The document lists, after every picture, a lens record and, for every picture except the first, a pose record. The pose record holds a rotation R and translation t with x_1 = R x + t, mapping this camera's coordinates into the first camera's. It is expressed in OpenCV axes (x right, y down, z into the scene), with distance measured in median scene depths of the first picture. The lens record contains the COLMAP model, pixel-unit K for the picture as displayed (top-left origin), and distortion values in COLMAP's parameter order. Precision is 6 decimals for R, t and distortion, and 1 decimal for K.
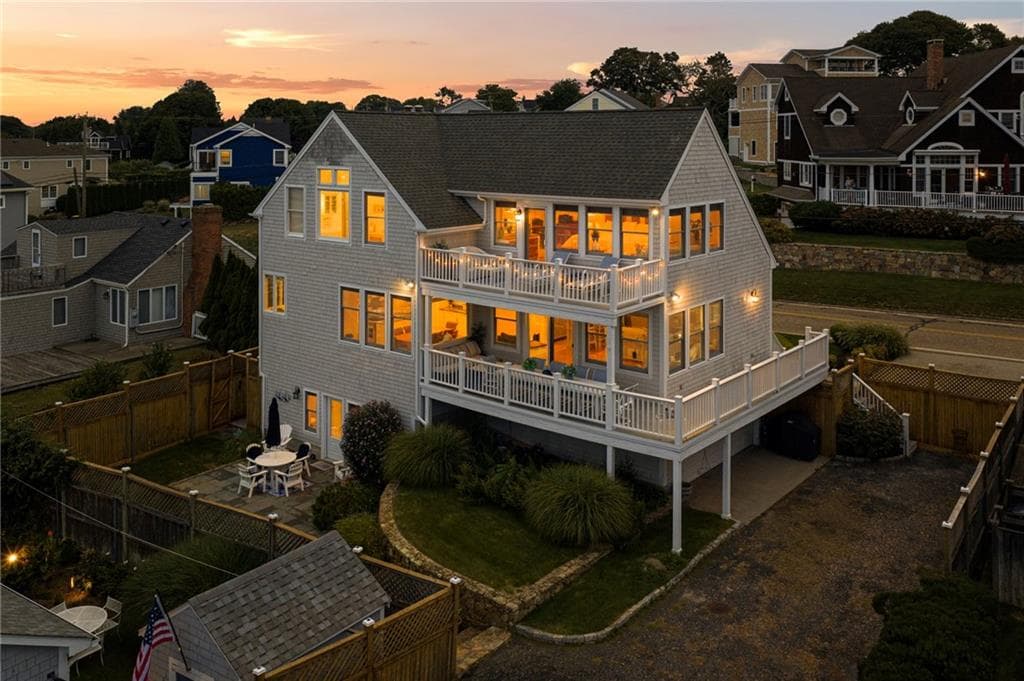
lens RADIAL K [[896.9, 0, 513.6], [0, 896.9, 130.6], [0, 0, 1]] dist [0.008192, -0.010132]
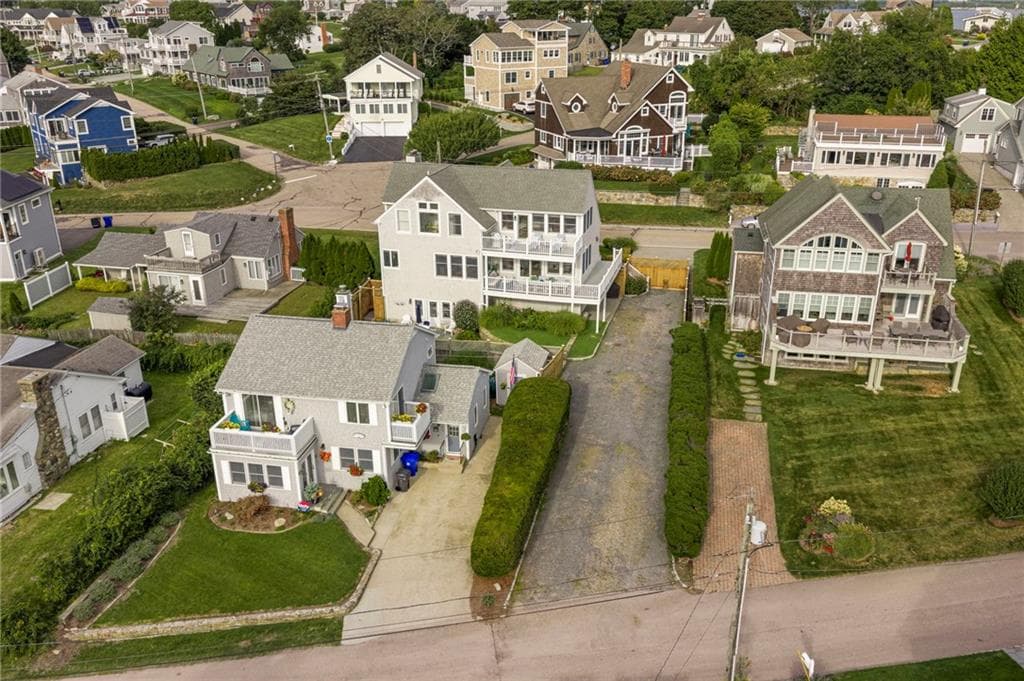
lens RADIAL K [[872.2, 0, 512.0], [0, 872.2, 340.5], [0, 0, 1]] dist [0.009394, 0.000336]
pose [[0.914771, -0.152970, 0.373891, -0.577921], [0.001915, 0.927166, 0.374645, -0.297174], [-0.403969, -0.341998, 0.848438, -0.676984]]
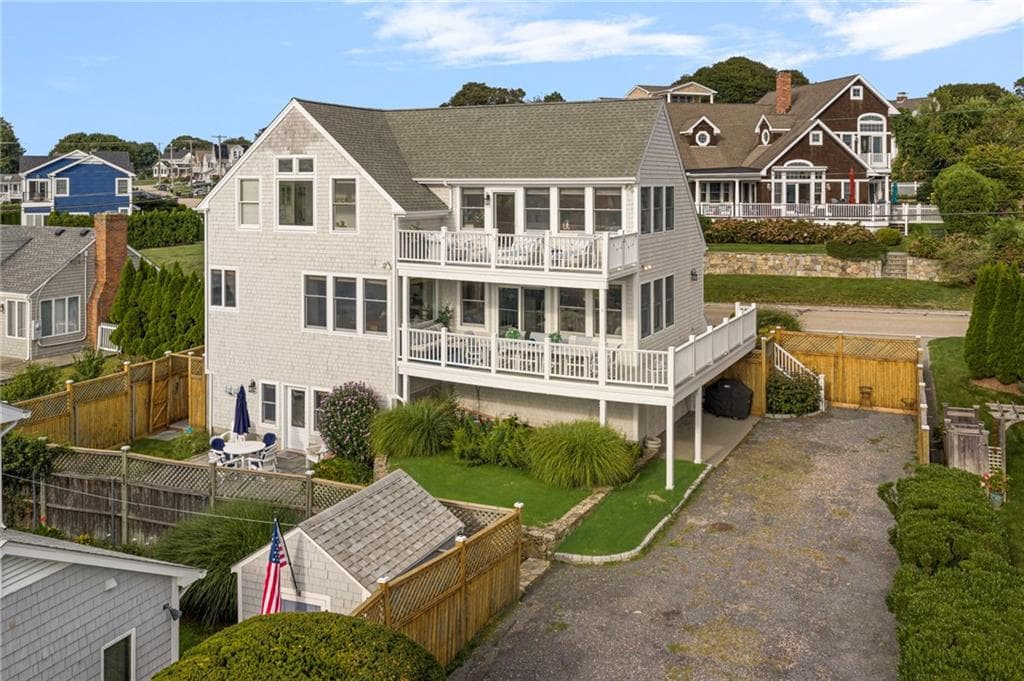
lens RADIAL K [[895.6, 0, 511.0], [0, 895.6, 172.8], [0, 0, 1]] dist [0.002875, -0.001894]
pose [[0.978747, 0.002608, 0.205056, -0.114193], [-0.001378, 0.999980, -0.006144, 0.043690], [-0.205068, 0.005731, 0.978731, -0.016767]]
